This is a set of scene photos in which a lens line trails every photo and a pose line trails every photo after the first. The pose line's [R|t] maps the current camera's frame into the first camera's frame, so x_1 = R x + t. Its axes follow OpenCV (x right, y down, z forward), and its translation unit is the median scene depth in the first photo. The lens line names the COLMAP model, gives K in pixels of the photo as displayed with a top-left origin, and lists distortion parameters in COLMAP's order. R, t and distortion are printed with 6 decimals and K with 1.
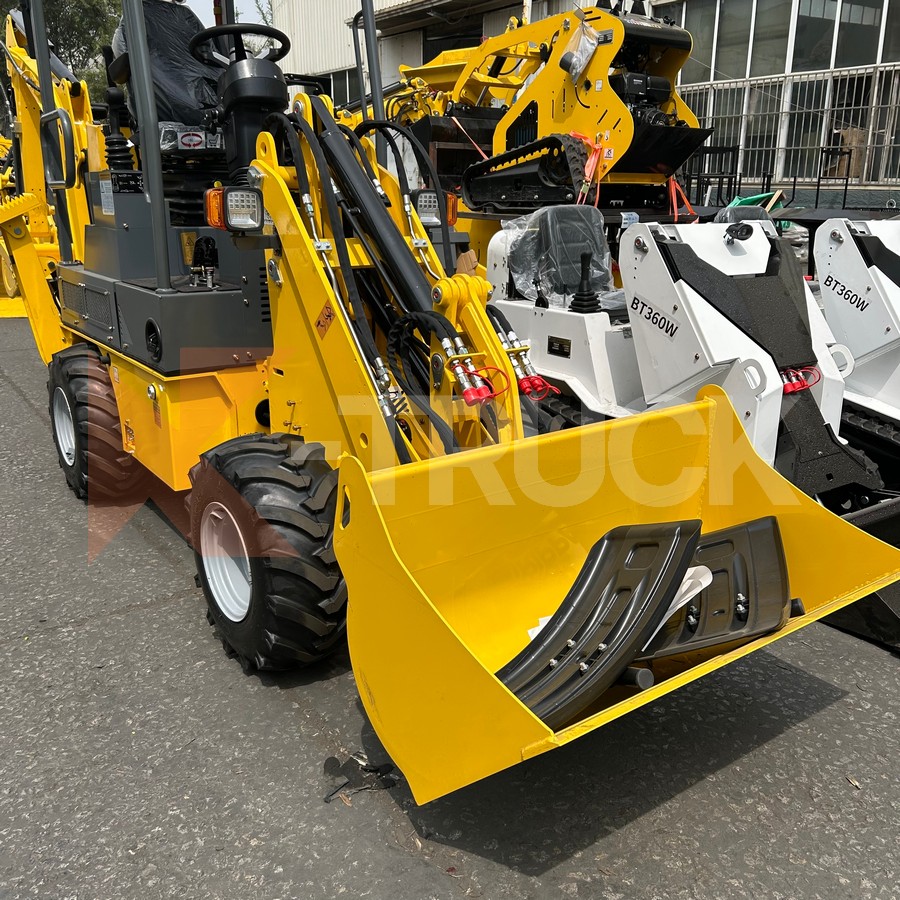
lens RADIAL K [[911.9, 0, 441.4], [0, 911.9, 449.9], [0, 0, 1]] dist [0.060220, -0.094057]
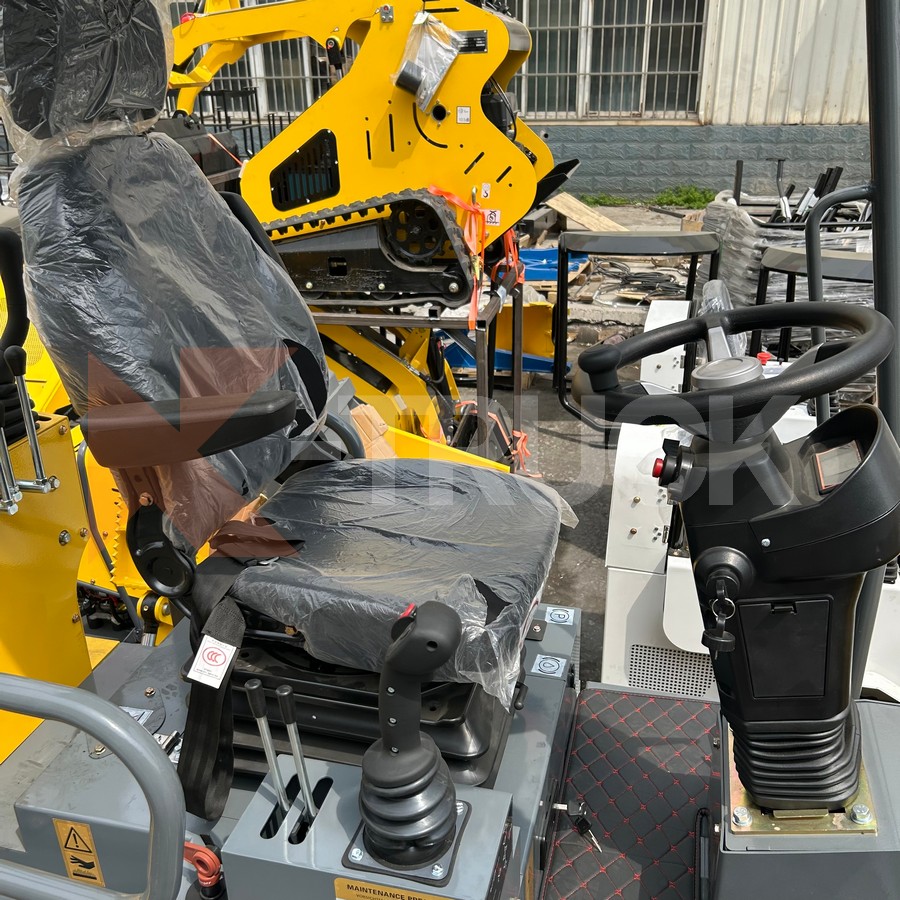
lens RADIAL K [[911.9, 0, 441.4], [0, 911.9, 449.9], [0, 0, 1]] dist [0.060220, -0.094057]
pose [[0.764622, -0.275858, 0.582456, -0.495142], [0.205307, 0.960939, 0.185594, -0.503013], [-0.610903, -0.022327, 0.791391, 0.838848]]
